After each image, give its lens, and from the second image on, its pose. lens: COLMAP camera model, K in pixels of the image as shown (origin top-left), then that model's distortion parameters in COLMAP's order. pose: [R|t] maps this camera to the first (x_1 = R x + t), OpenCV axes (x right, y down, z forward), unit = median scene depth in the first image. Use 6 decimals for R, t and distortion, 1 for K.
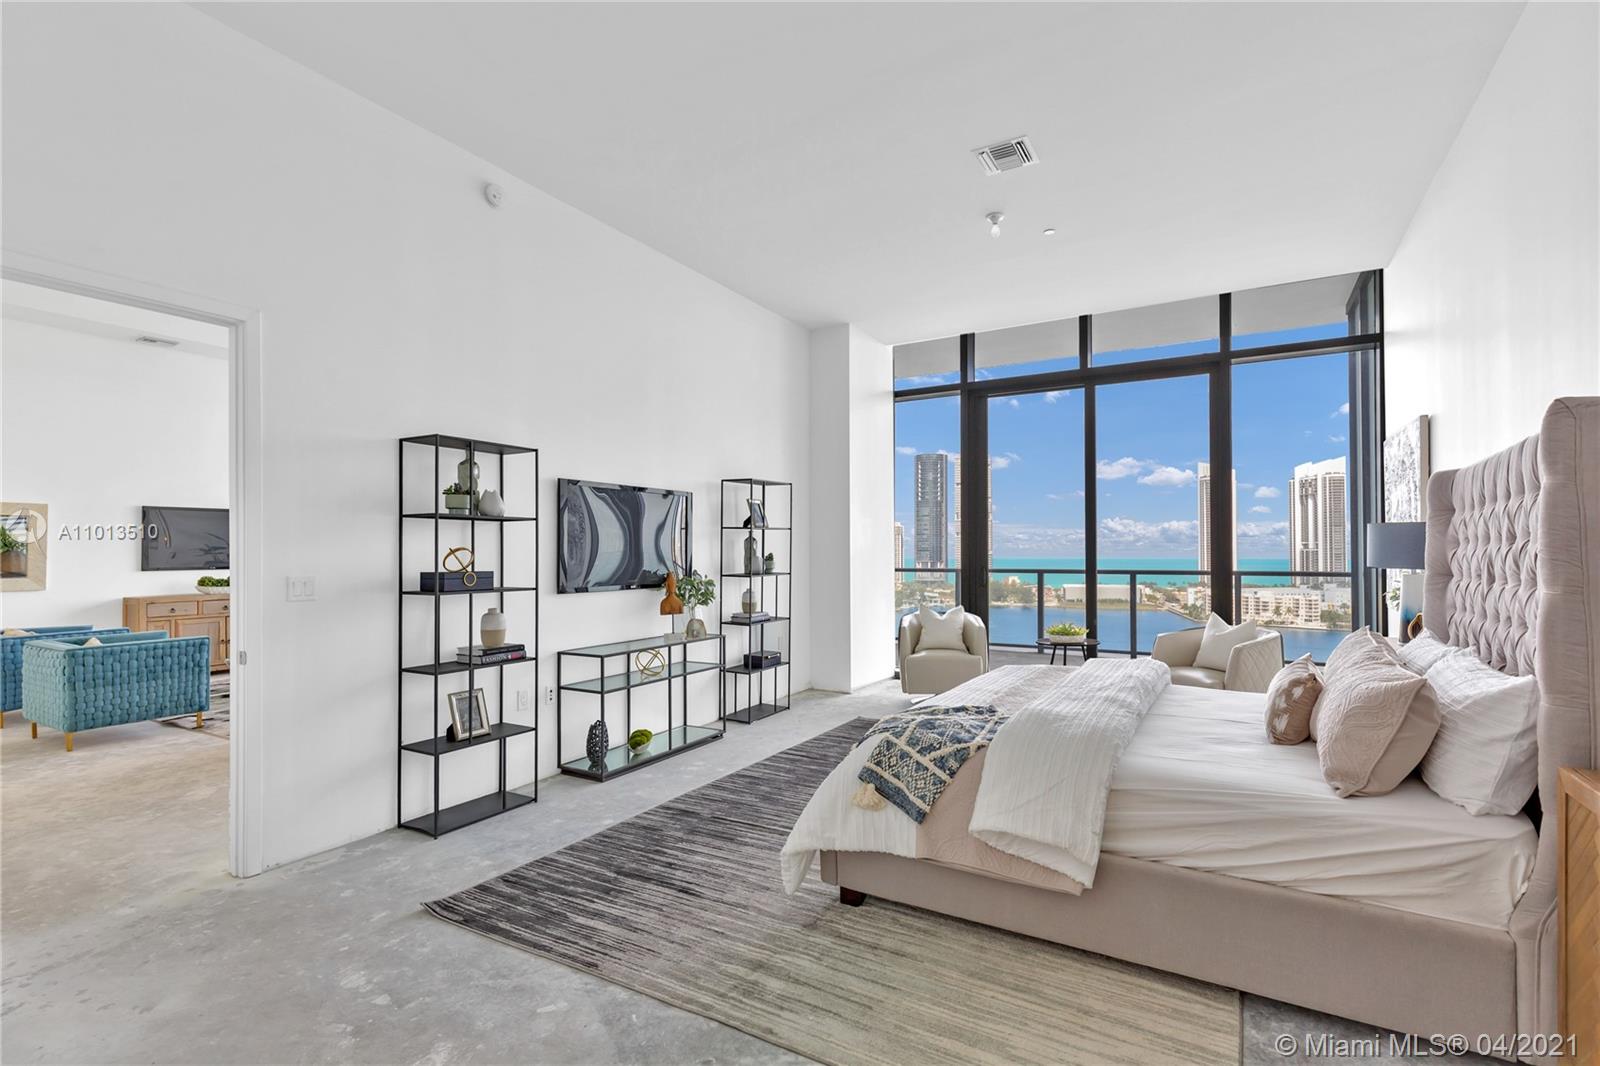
lens RADIAL K [[729.3, 0, 801.5], [0, 729.3, 545.1], [0, 0, 1]] dist [0.009908, -0.008477]
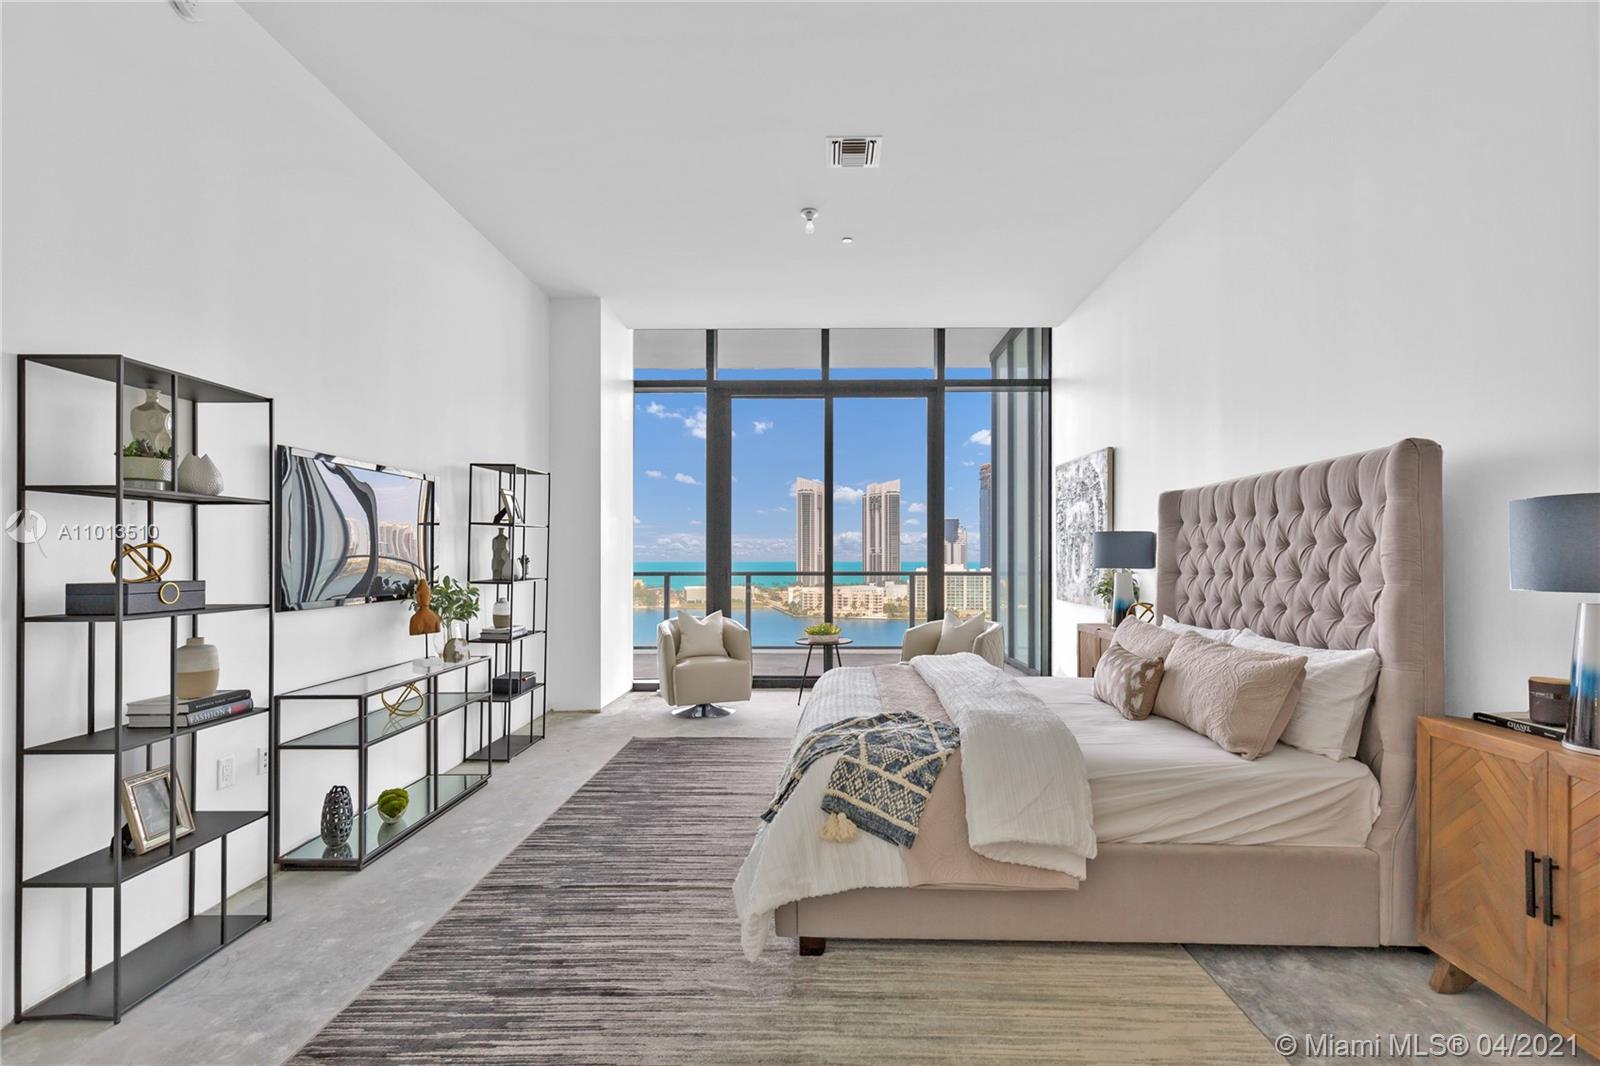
lens RADIAL K [[730.4, 0, 801.2], [0, 730.4, 552.5], [0, 0, 1]] dist [0.004989, -0.000245]
pose [[0.875469, 0.004771, 0.483251, -0.285337], [-0.007568, 0.999964, 0.003838, 0.004891], [-0.483215, -0.007017, 0.875473, 0.185821]]
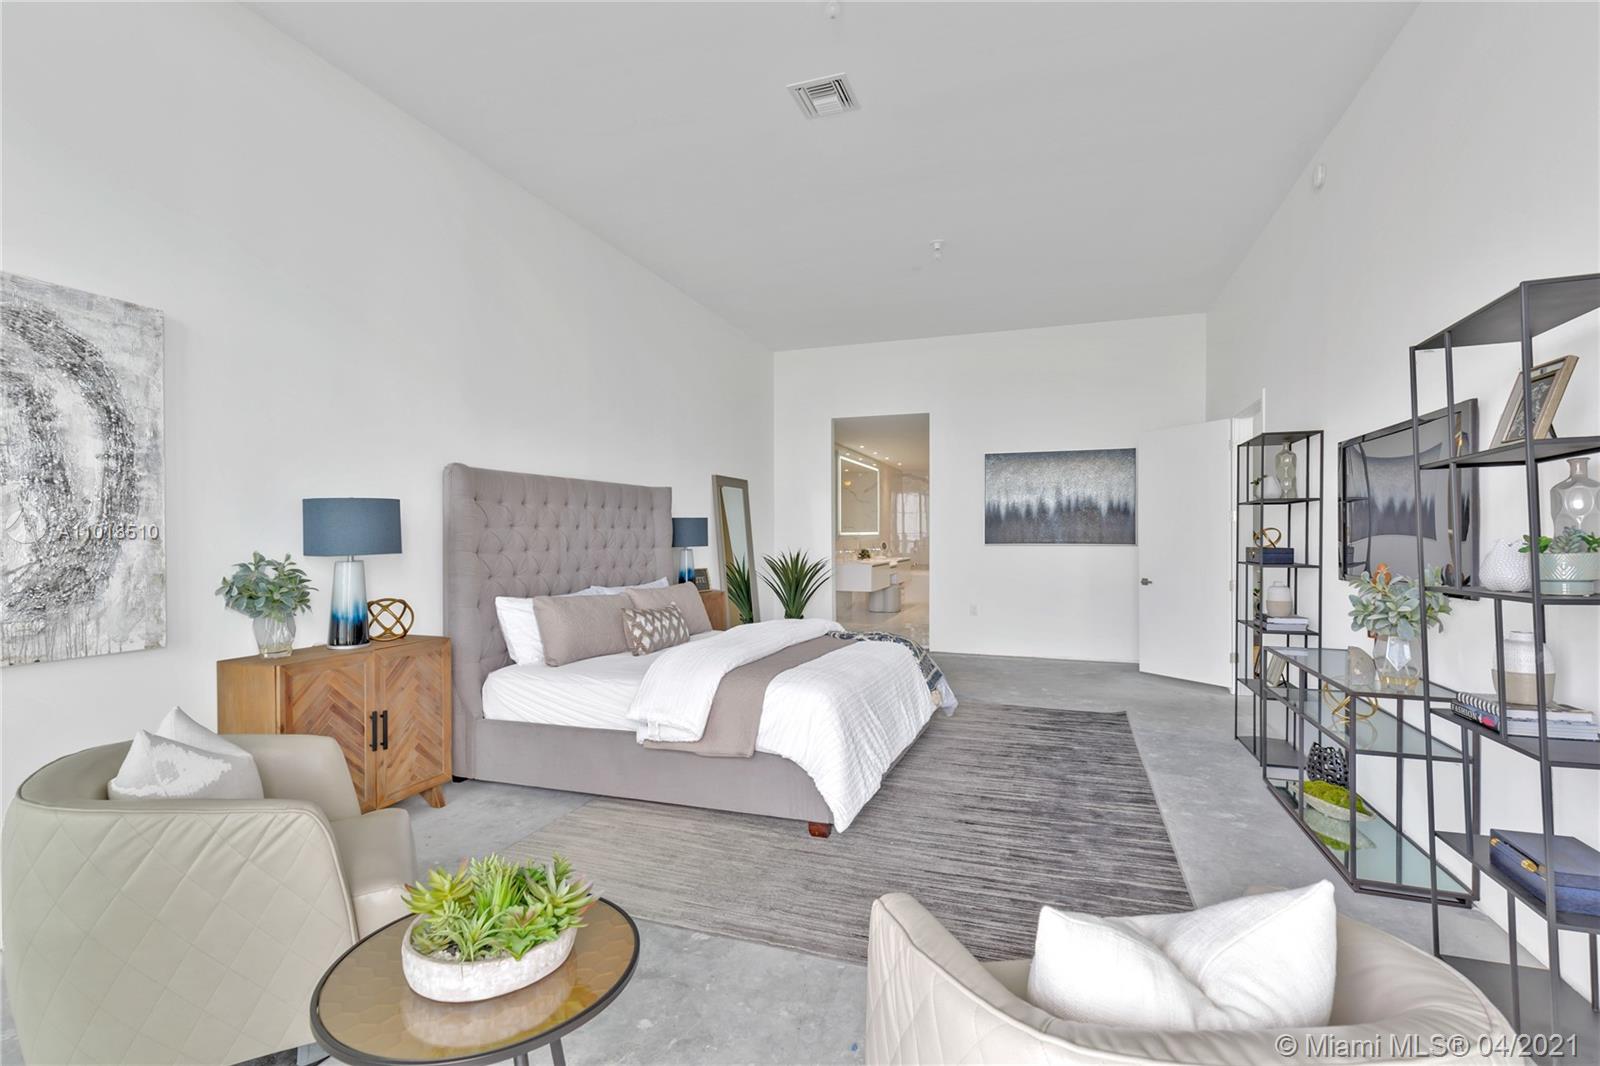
lens RADIAL K [[726.0, 0, 804.1], [0, 726.0, 544.8], [0, 0, 1]] dist [0.014567, -0.000348]
pose [[-0.980032, 0.008147, -0.198671, 0.539063], [0.007507, 0.999964, 0.003976, 0.023809], [0.198697, 0.002405, -0.980058, 2.083579]]
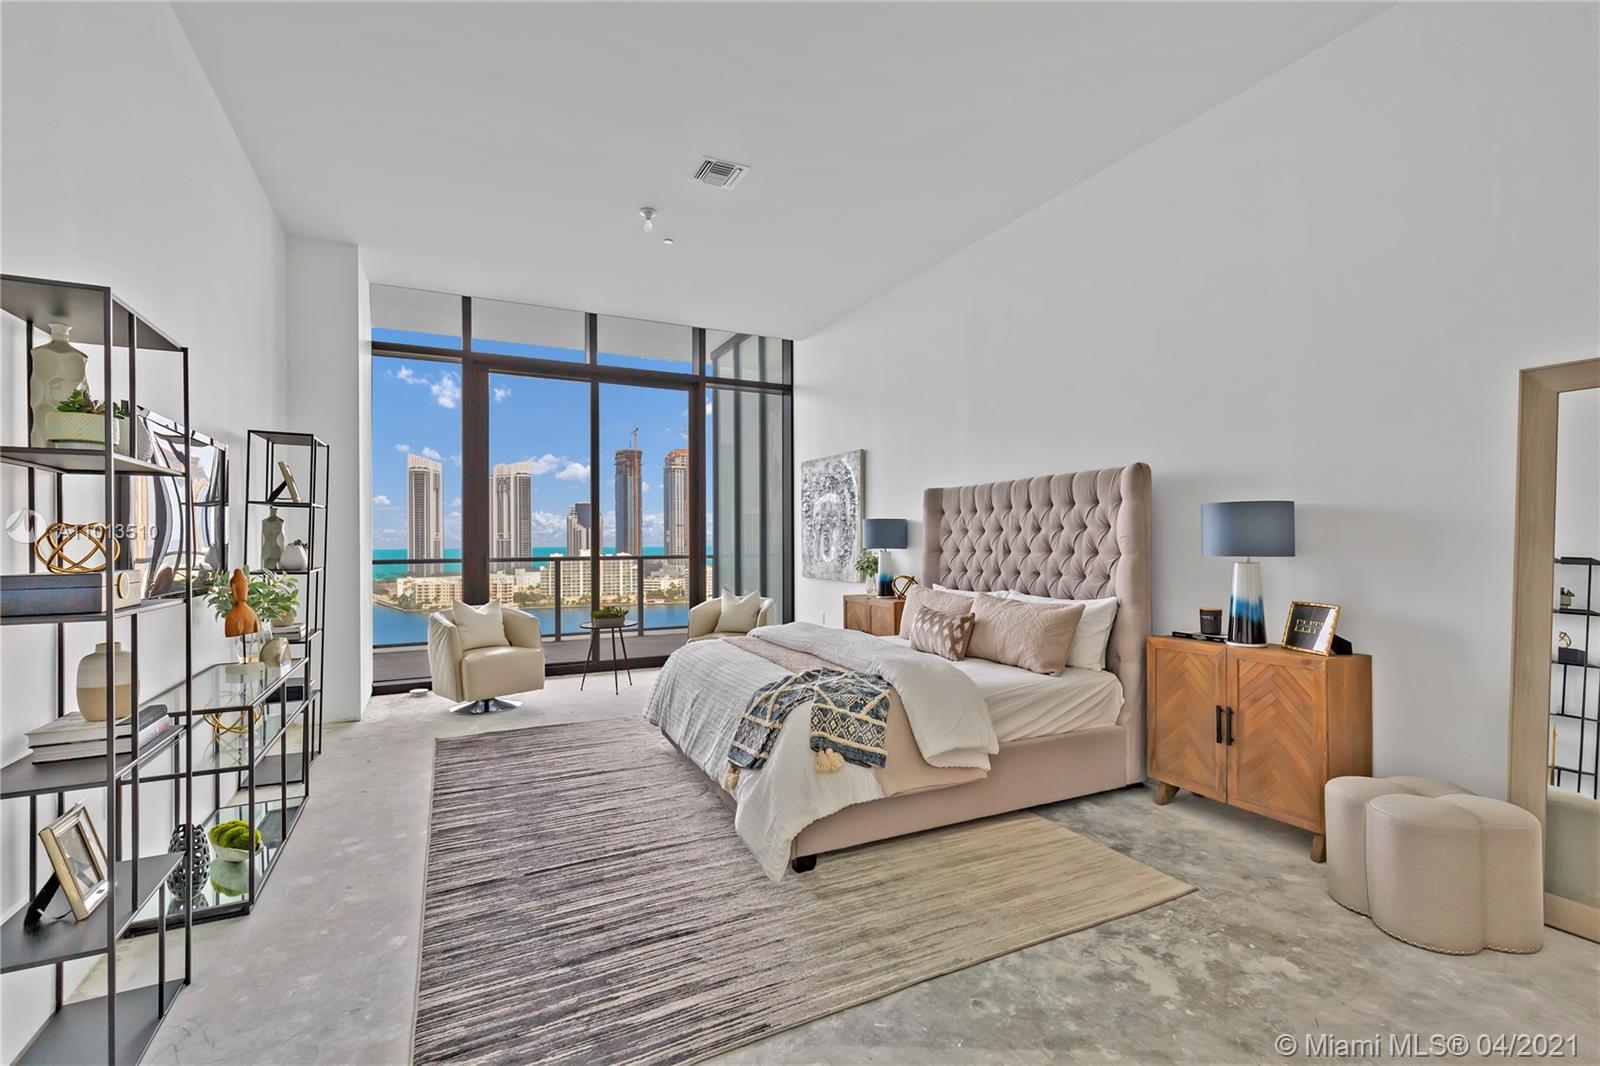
lens RADIAL K [[730.4, 0, 801.5], [0, 730.4, 539.8], [0, 0, 1]] dist [0.004266, 0.000309]
pose [[0.546407, 0.000409, 0.837520, -0.628254], [-0.005643, 0.999979, 0.003193, 0.010192], [-0.837501, -0.006471, 0.546397, 0.333952]]
